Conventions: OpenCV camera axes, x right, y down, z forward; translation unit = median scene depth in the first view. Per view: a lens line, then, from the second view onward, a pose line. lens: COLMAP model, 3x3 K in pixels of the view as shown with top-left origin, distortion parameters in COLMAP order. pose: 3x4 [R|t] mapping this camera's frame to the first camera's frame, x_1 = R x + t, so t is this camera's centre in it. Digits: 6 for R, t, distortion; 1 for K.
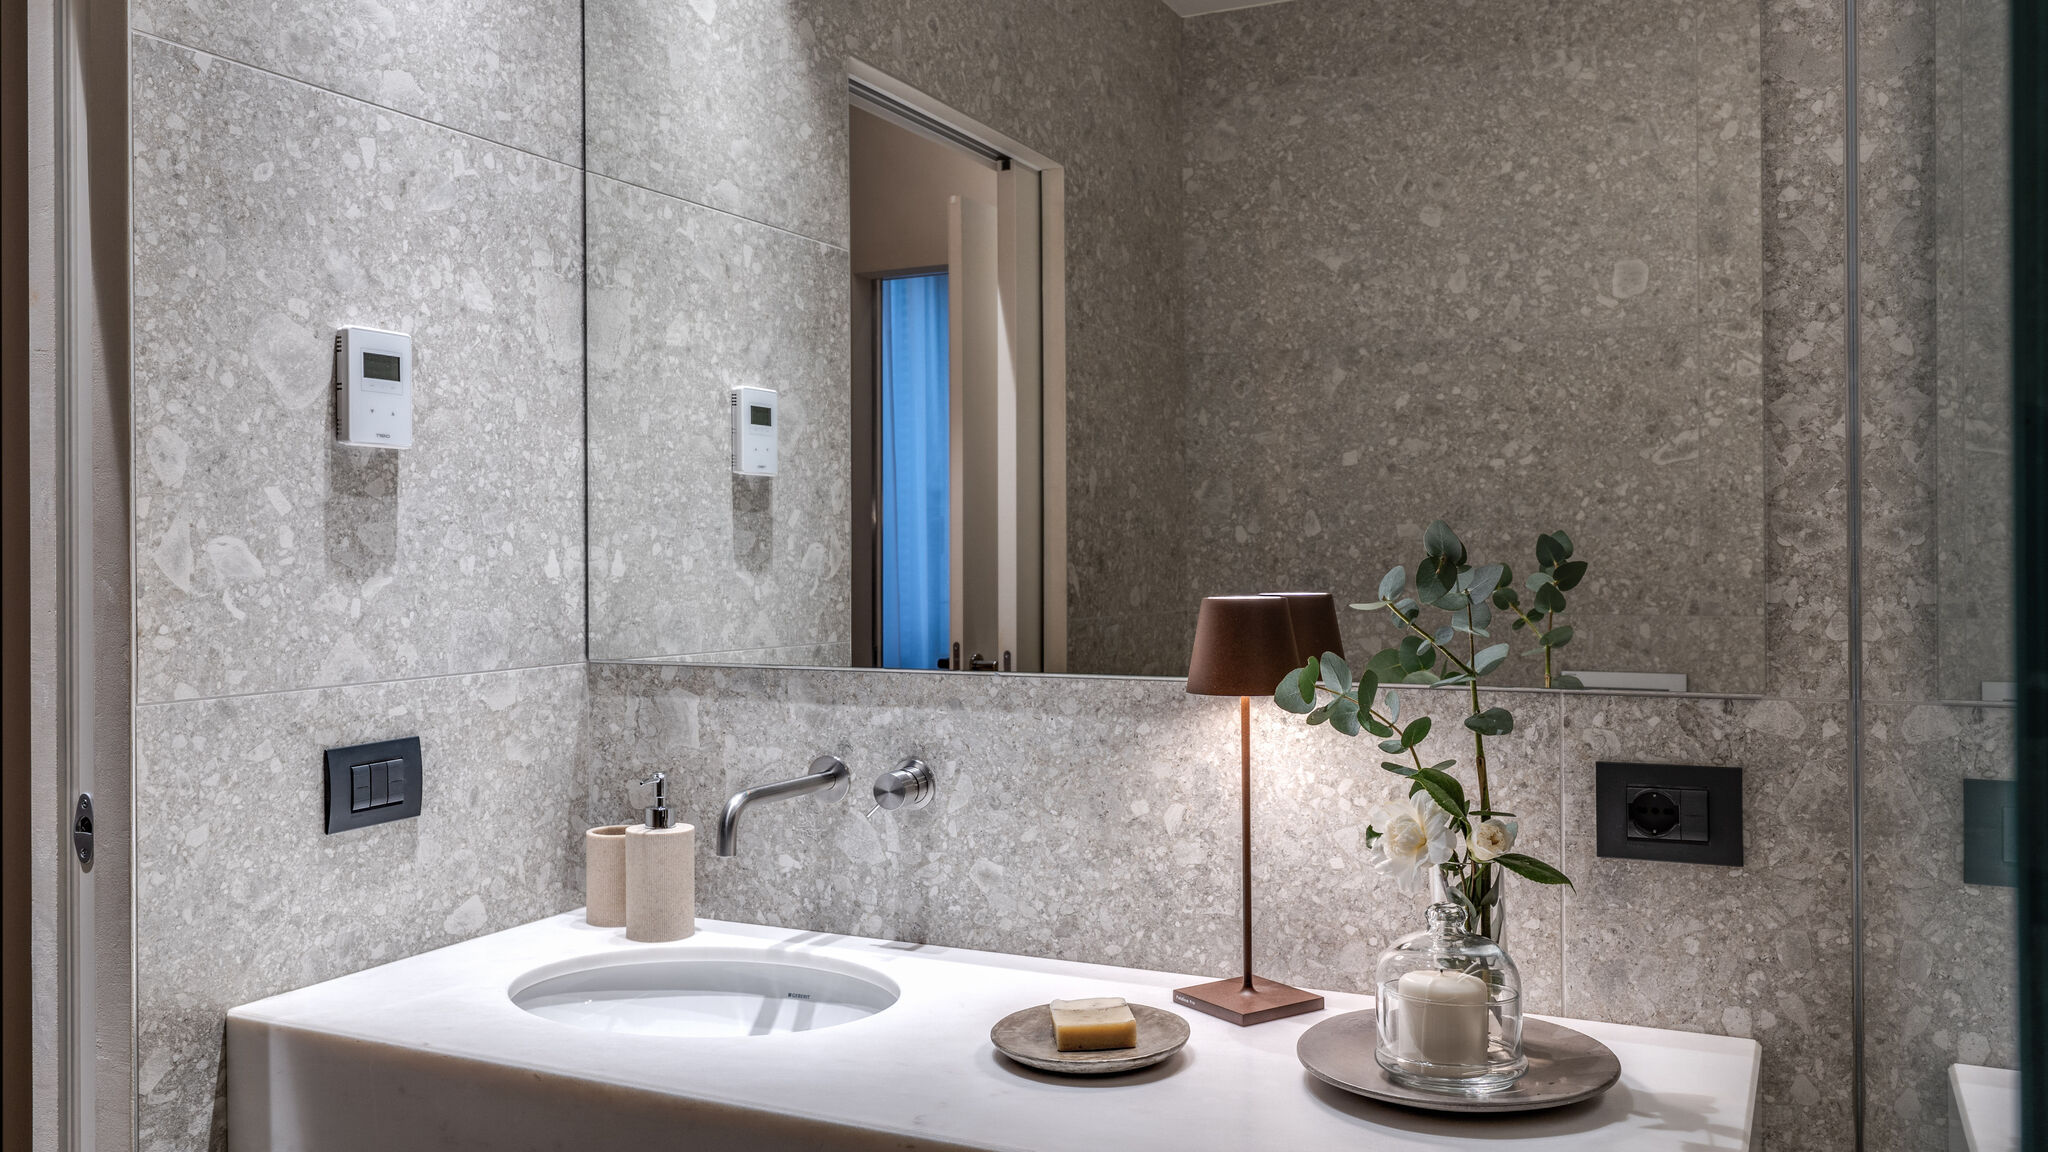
lens RADIAL K [[1622.1, 0, 1019.6], [0, 1622.1, 563.4], [0, 0, 1]] dist [-0.011779, -0.004395]
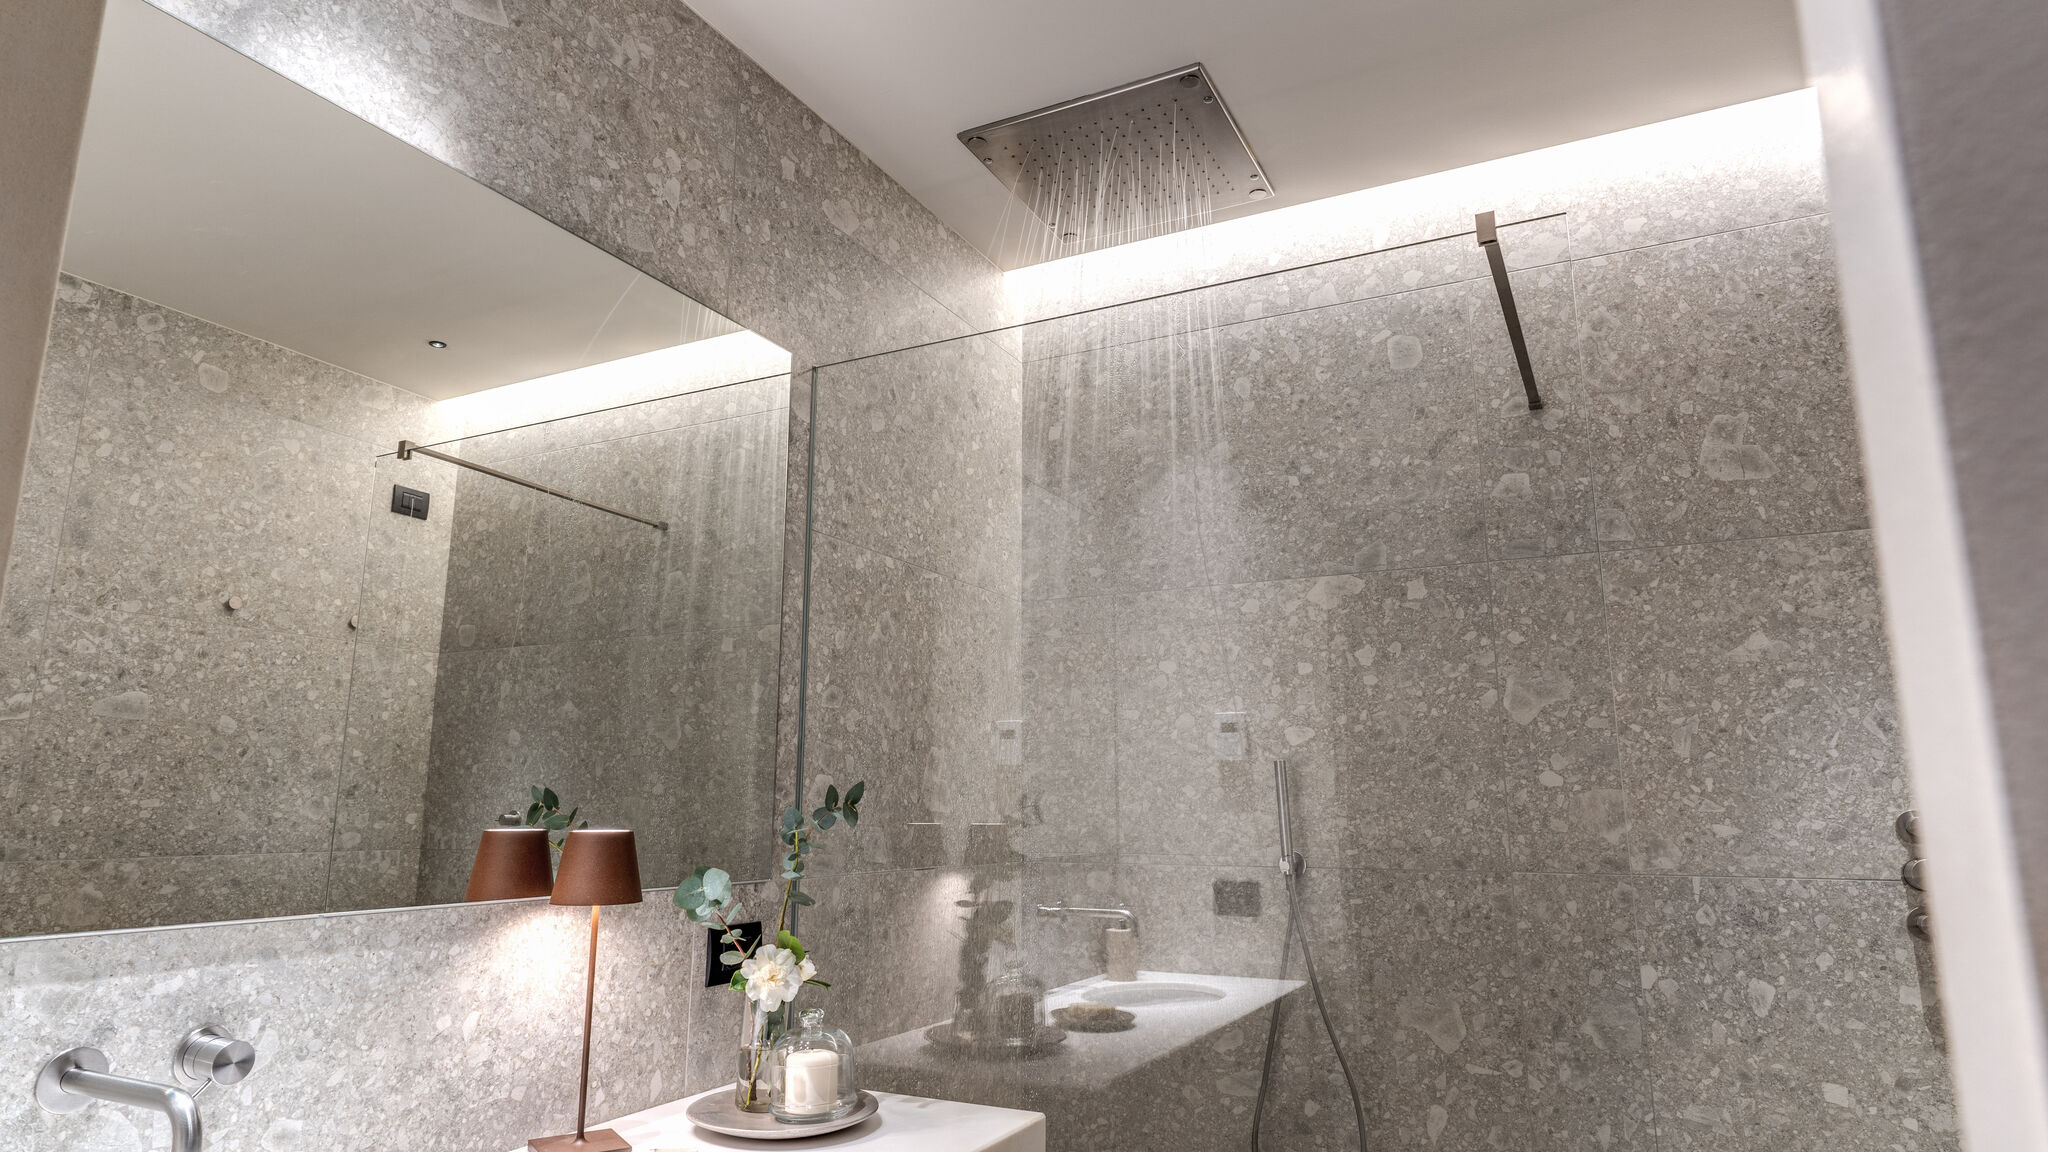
lens RADIAL K [[1197.9, 0, 1024.1], [0, 1197.9, 585.2], [0, 0, 1]] dist [0.000452, -0.001247]
pose [[-0.007079, 0.192170, 0.981336, -0.775511], [0.002720, 0.981361, -0.192155, 0.011235], [-0.999971, 0.001309, -0.007470, 0.570285]]
